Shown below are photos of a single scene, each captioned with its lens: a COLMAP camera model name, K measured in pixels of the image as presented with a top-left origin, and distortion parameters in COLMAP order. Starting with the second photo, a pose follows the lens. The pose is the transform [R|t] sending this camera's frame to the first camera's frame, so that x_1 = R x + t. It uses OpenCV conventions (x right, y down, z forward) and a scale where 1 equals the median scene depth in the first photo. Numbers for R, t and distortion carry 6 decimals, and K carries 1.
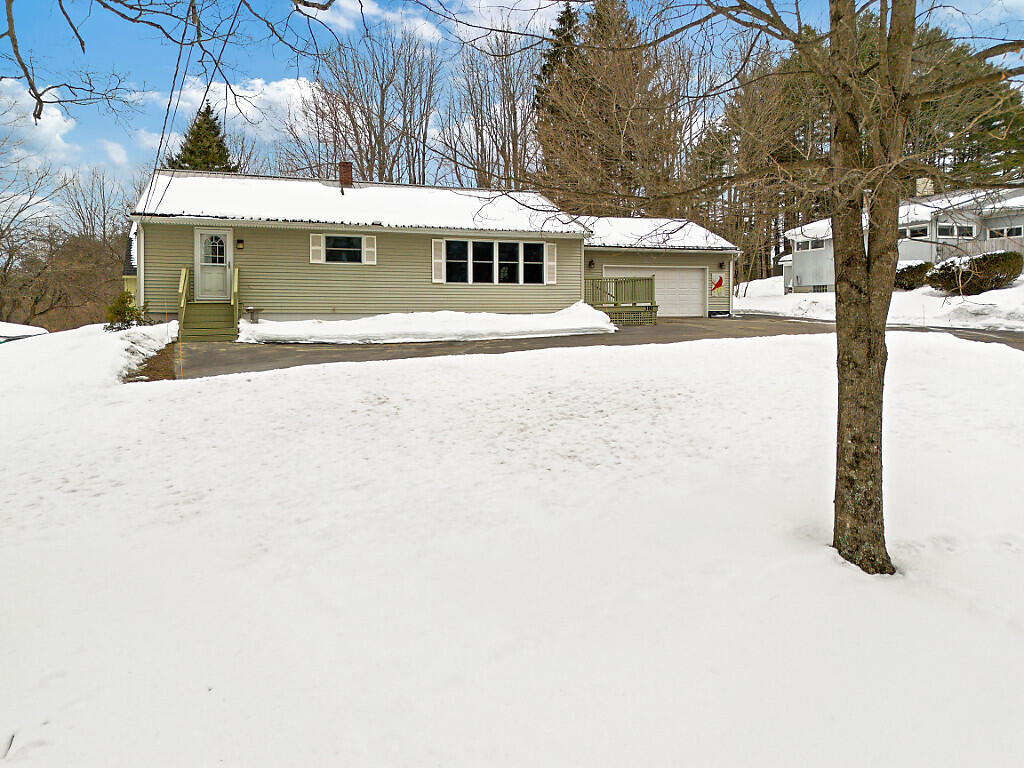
lens RADIAL K [[730.6, 0, 503.4], [0, 730.6, 345.0], [0, 0, 1]] dist [0.088544, -0.010530]
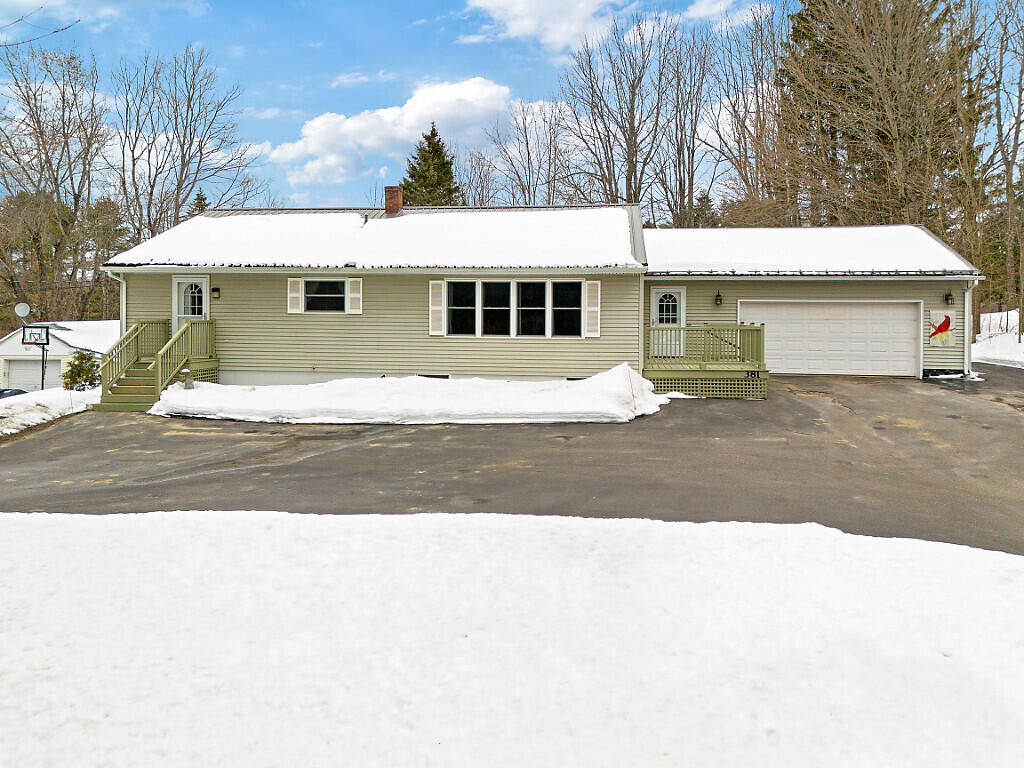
lens RADIAL K [[730.6, 0, 520.3], [0, 730.6, 338.0], [0, 0, 1]] dist [0.088544, -0.010530]
pose [[0.894691, 0.025309, -0.445969, 0.338883], [-0.027596, 0.999618, 0.001365, -0.085310], [0.445833, 0.011086, 0.895047, 0.334378]]
